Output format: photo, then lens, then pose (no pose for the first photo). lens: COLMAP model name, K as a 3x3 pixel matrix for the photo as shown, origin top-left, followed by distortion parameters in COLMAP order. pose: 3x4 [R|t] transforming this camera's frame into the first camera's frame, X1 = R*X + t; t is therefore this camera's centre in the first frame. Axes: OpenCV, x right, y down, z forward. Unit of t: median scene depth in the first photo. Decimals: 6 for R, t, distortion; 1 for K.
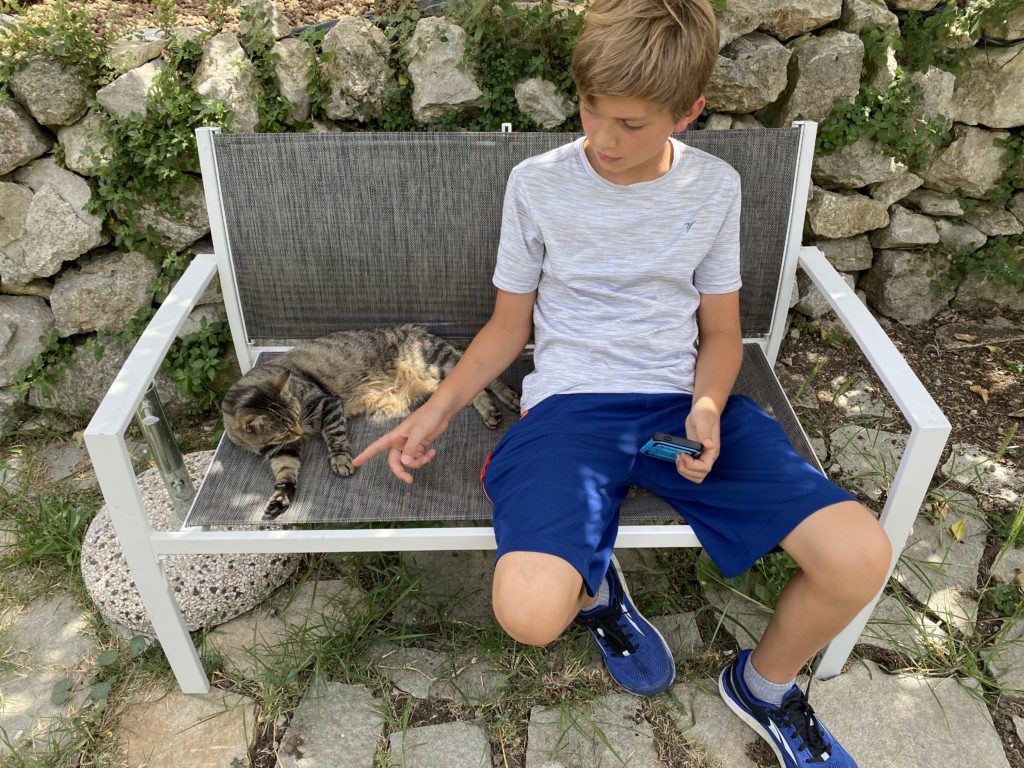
lens RADIAL K [[796.1, 0, 512.0], [0, 796.1, 384.0], [0, 0, 1]] dist [0.005416, -0.002014]
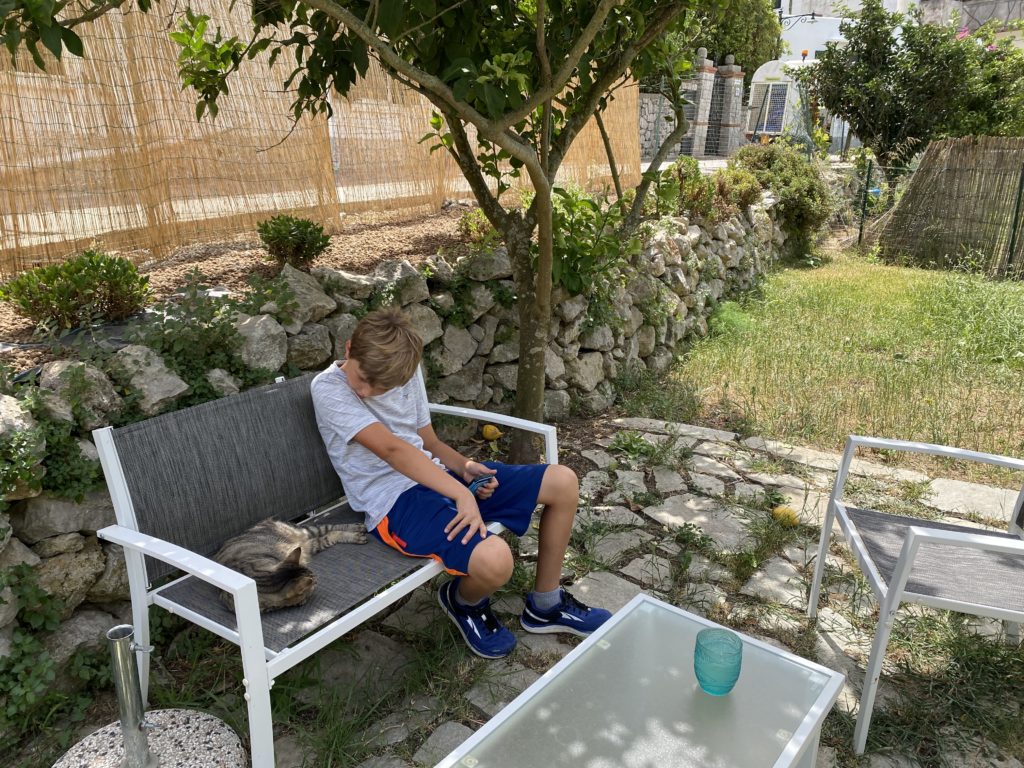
lens RADIAL K [[796.1, 0, 512.0], [0, 796.1, 384.0], [0, 0, 1]] dist [0.005416, -0.002014]
pose [[0.591779, -0.226123, 0.773735, -0.797287], [0.506311, 0.851157, -0.138495, 0.124068], [-0.627253, 0.473709, 0.618186, -0.246420]]
